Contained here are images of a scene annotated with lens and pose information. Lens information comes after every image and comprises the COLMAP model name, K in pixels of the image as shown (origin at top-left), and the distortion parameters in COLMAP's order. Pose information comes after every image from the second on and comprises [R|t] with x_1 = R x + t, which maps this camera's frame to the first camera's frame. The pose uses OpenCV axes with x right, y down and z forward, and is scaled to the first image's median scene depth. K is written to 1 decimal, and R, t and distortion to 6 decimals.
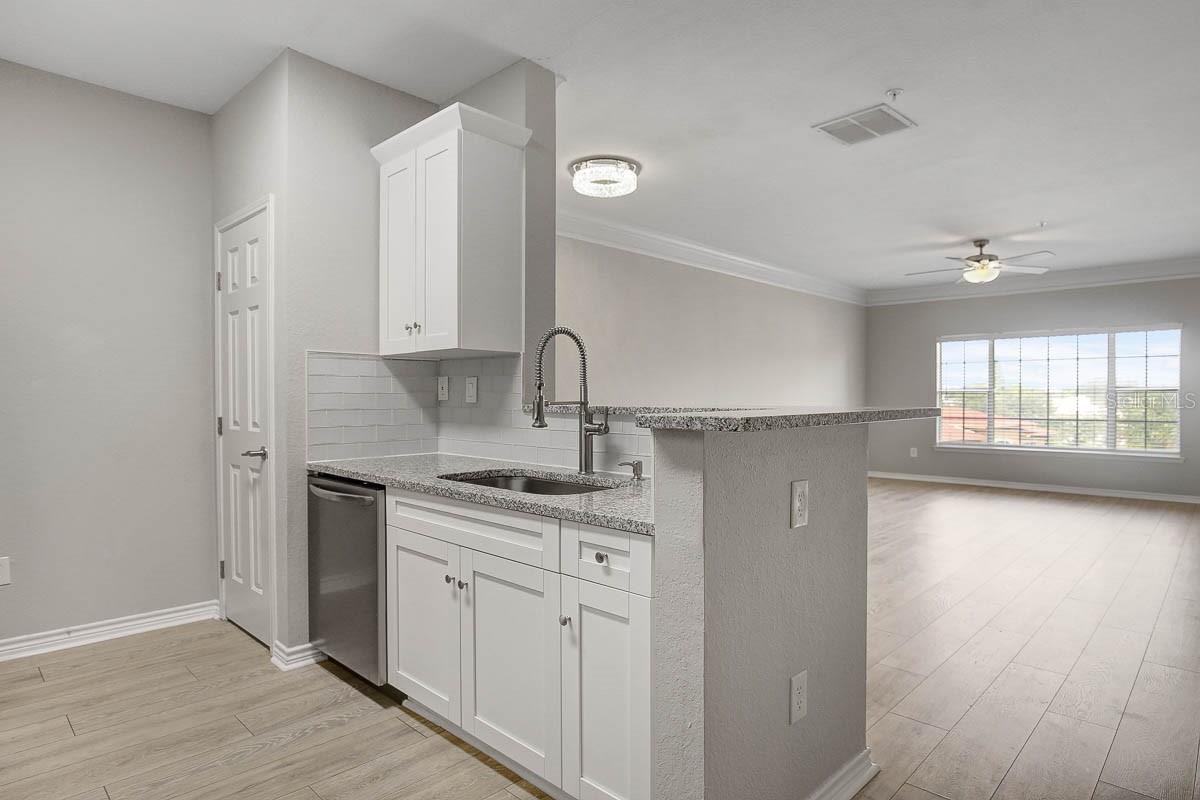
lens RADIAL K [[669.2, 0, 606.4], [0, 669.2, 403.7], [0, 0, 1]] dist [-0.006207, -0.002173]
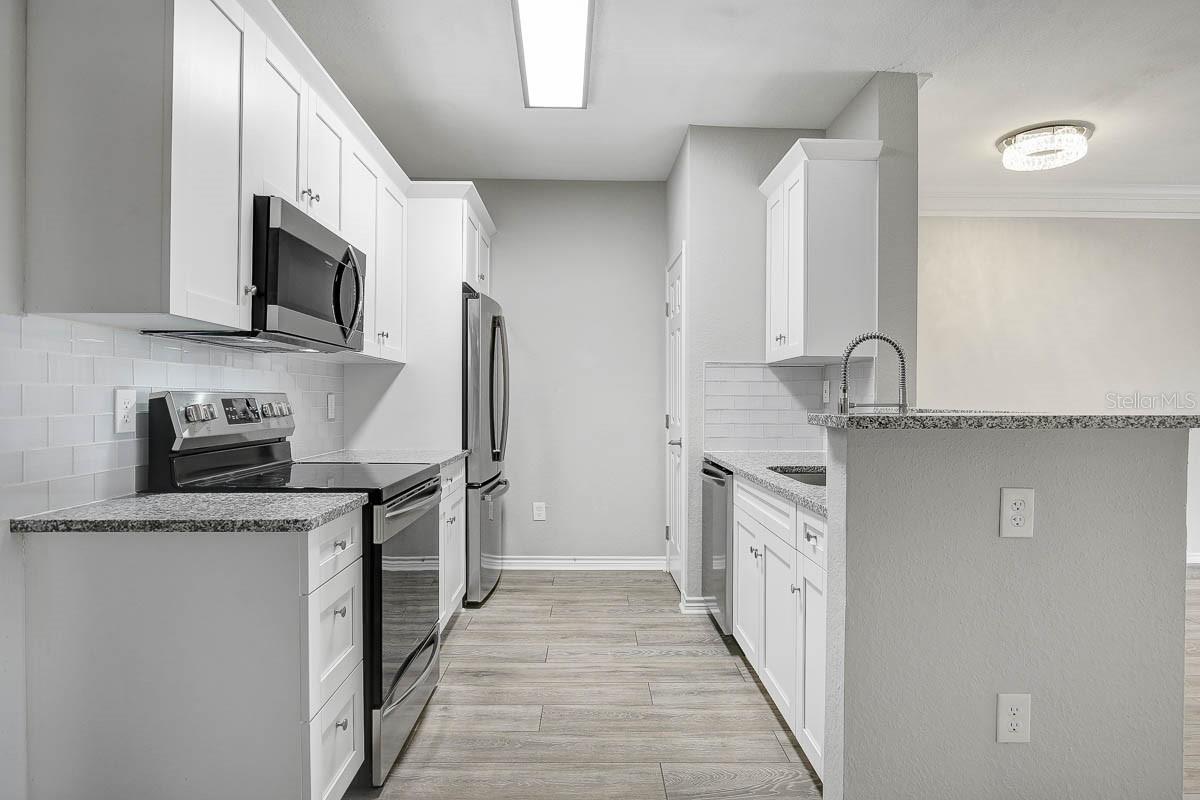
lens RADIAL K [[699.3, 0, 600.0], [0, 699.3, 400.0], [0, 0, 1]] dist [0.004024, -0.001189]
pose [[0.716147, 0.004975, -0.697932, 0.352162], [-0.012829, 0.999899, -0.006036, 0.002693], [0.697832, 0.013277, 0.716138, -0.077053]]
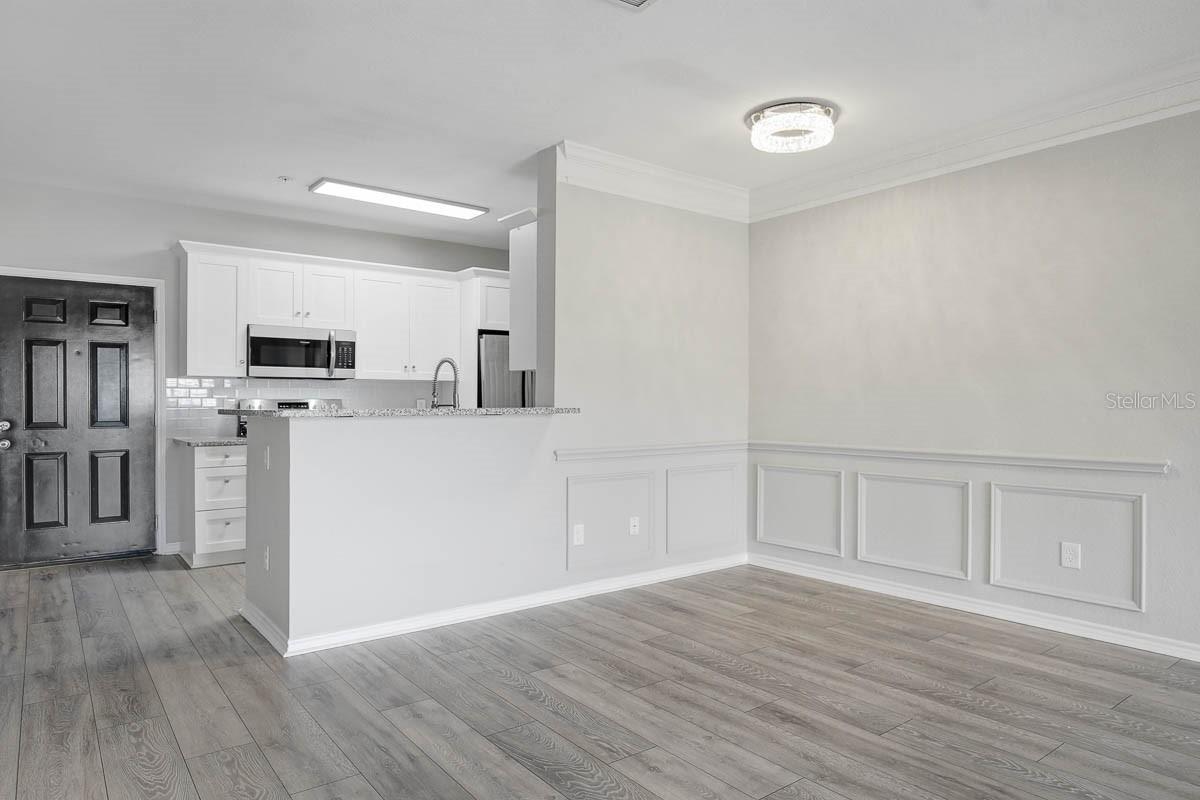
lens RADIAL K [[729.1, 0, 600.0], [0, 729.1, 400.0], [0, 0, 1]] dist [0.000759, 0.002206]
pose [[-0.148311, 0.002658, -0.988937, 1.390659], [-0.009718, 0.999944, 0.004144, -0.021682], [0.988893, 0.010225, -0.148277, 1.415693]]
